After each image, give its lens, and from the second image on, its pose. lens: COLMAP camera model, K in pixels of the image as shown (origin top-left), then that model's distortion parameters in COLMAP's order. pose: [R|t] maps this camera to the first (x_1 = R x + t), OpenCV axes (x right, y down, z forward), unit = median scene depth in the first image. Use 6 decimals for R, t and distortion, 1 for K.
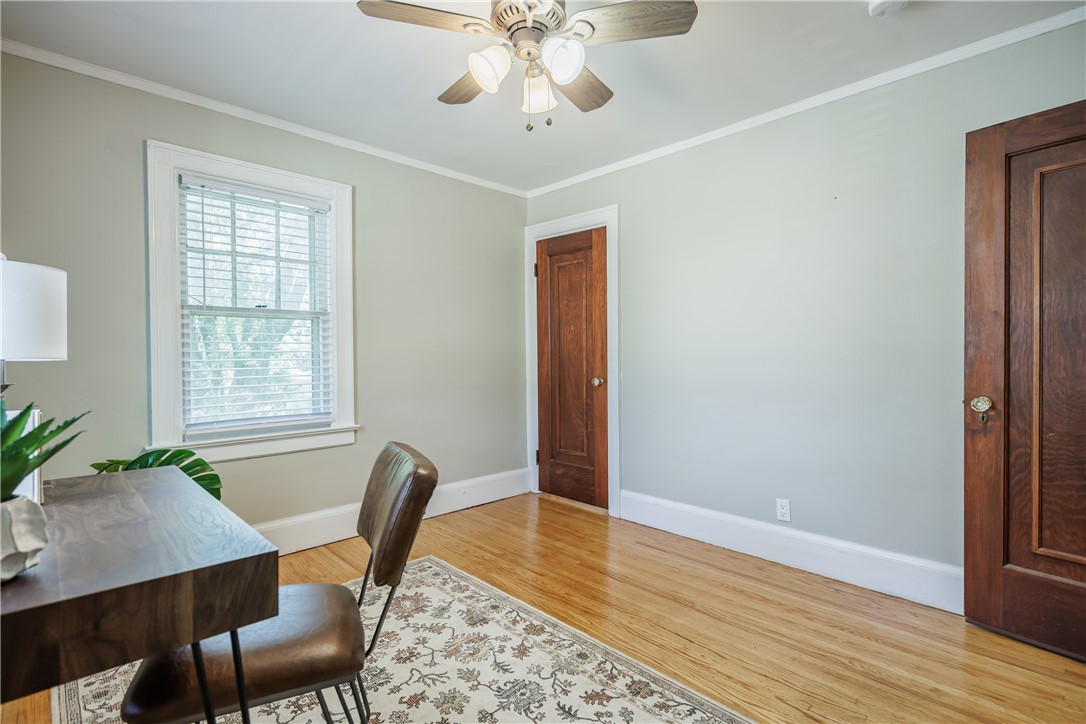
lens RADIAL K [[488.3, 0, 546.4], [0, 488.3, 361.3], [0, 0, 1]] dist [-0.001341, -0.000184]
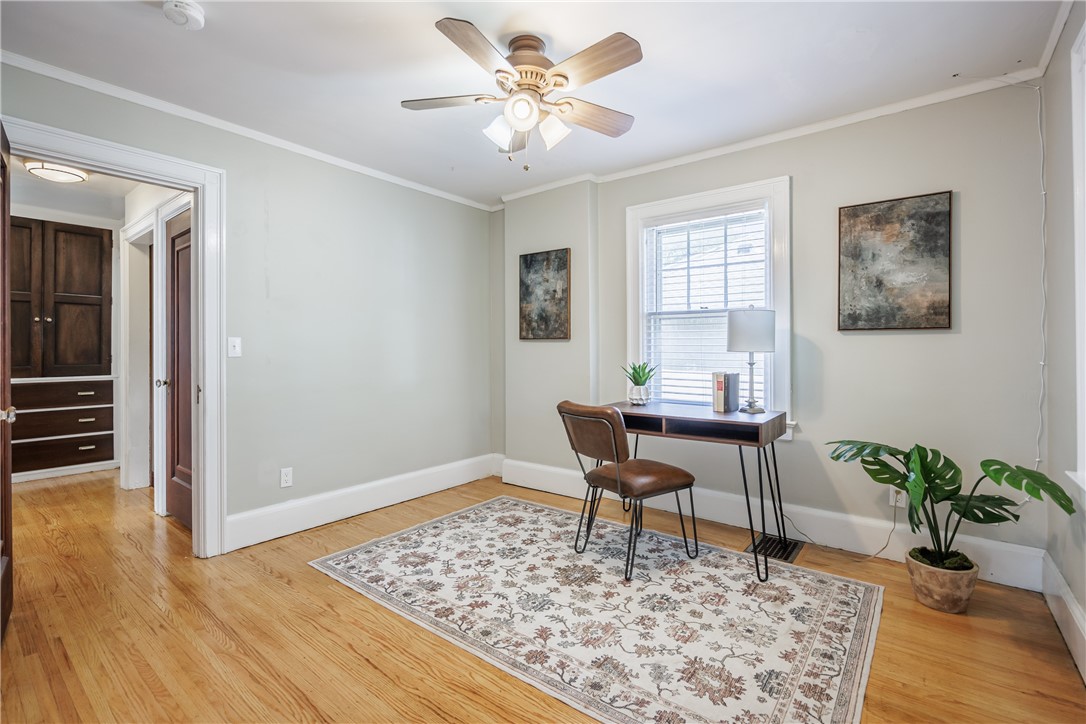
lens RADIAL K [[488.3, 0, 546.4], [0, 488.3, 361.3], [0, 0, 1]] dist [-0.001341, -0.000184]
pose [[-0.991871, 0.011984, -0.126686, 0.071574], [0.008010, 0.999461, 0.031837, -0.025337], [0.126999, 0.030564, -0.991432, 2.068118]]
